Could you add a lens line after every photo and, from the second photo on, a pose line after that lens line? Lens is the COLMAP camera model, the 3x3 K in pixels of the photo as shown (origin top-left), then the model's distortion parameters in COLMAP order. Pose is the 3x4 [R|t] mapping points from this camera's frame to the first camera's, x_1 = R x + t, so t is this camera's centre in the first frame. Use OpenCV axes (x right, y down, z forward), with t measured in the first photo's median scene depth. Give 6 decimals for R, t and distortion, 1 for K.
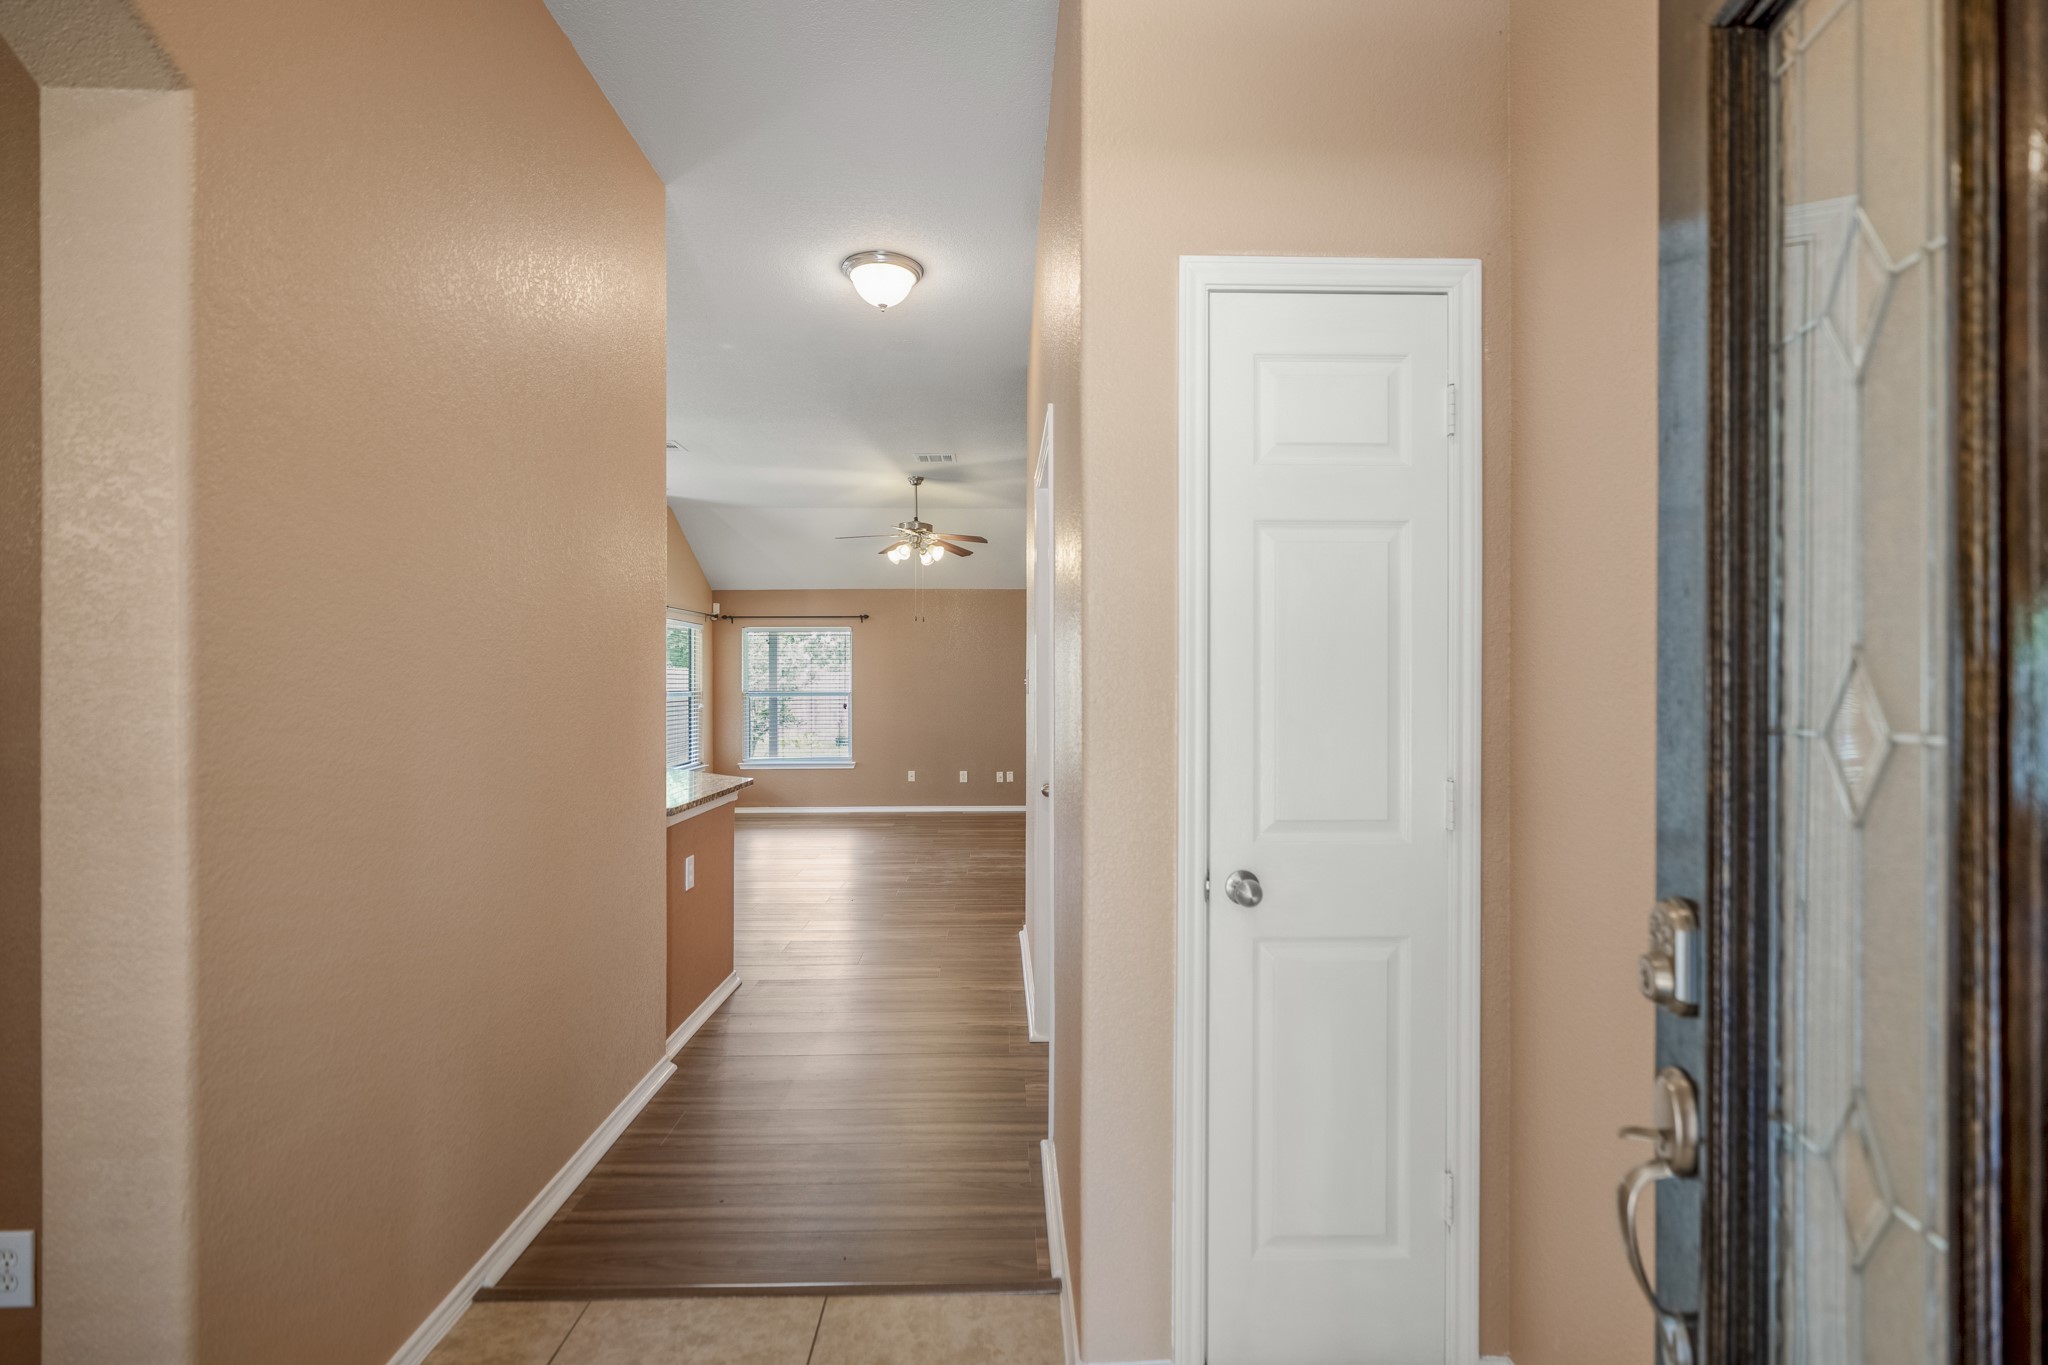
lens RADIAL K [[962.8, 0, 1023.6], [0, 962.8, 678.3], [0, 0, 1]] dist [-0.002188, -0.001036]
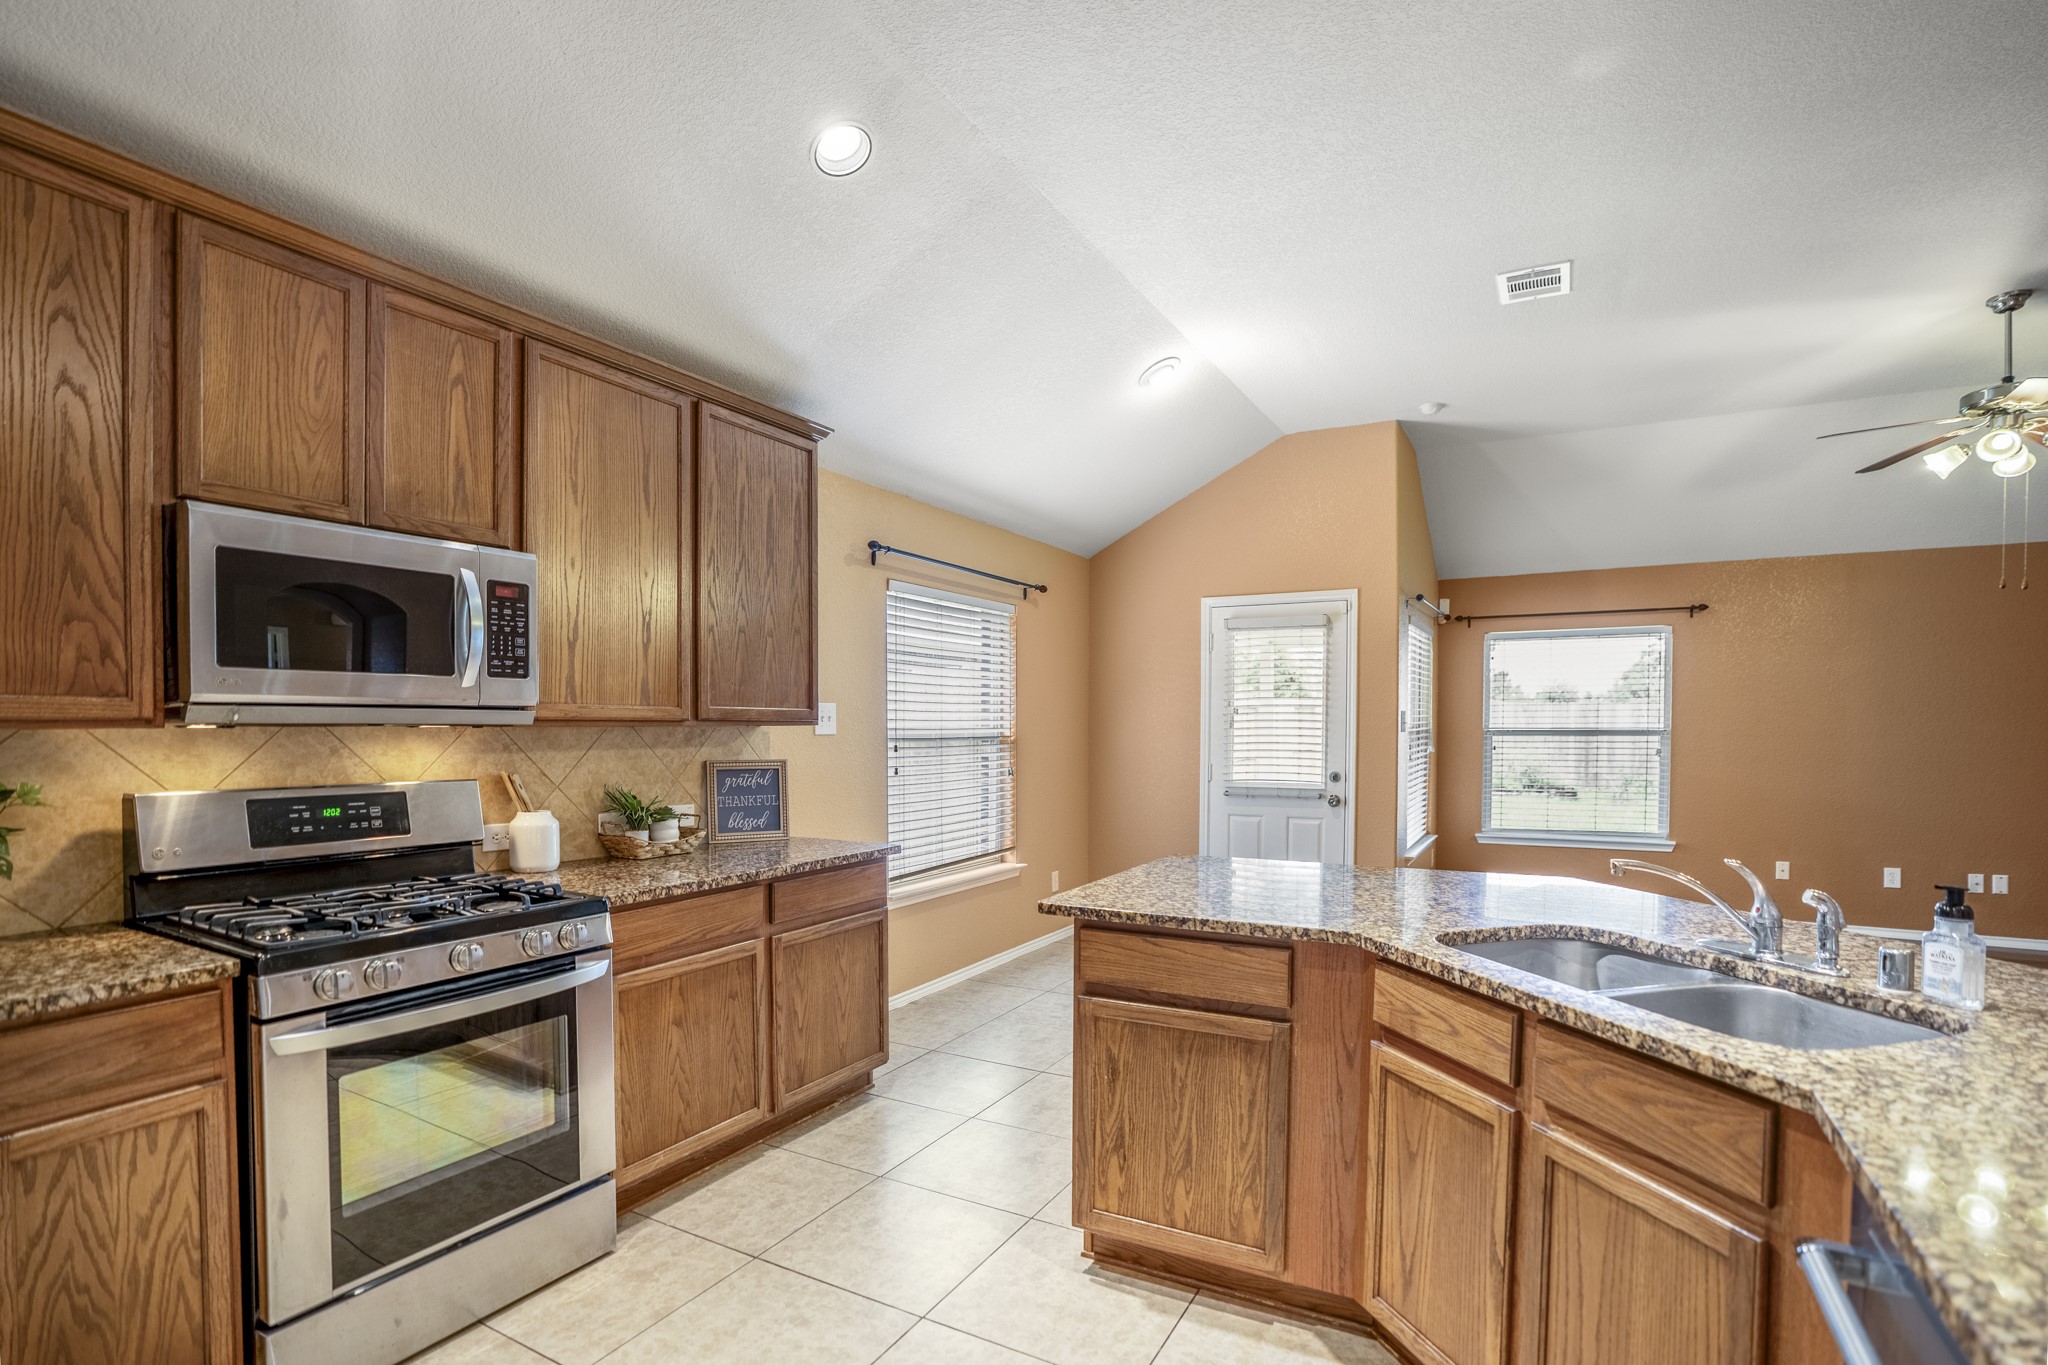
lens RADIAL K [[969.3, 0, 1034.1], [0, 969.3, 756.9], [0, 0, 1]] dist [-0.076587, 0.036153]
pose [[0.862585, 0.018769, -0.505564, -0.225401], [0.003953, 0.999031, 0.043833, 0.003458], [0.505897, -0.039809, 0.861675, 0.262515]]
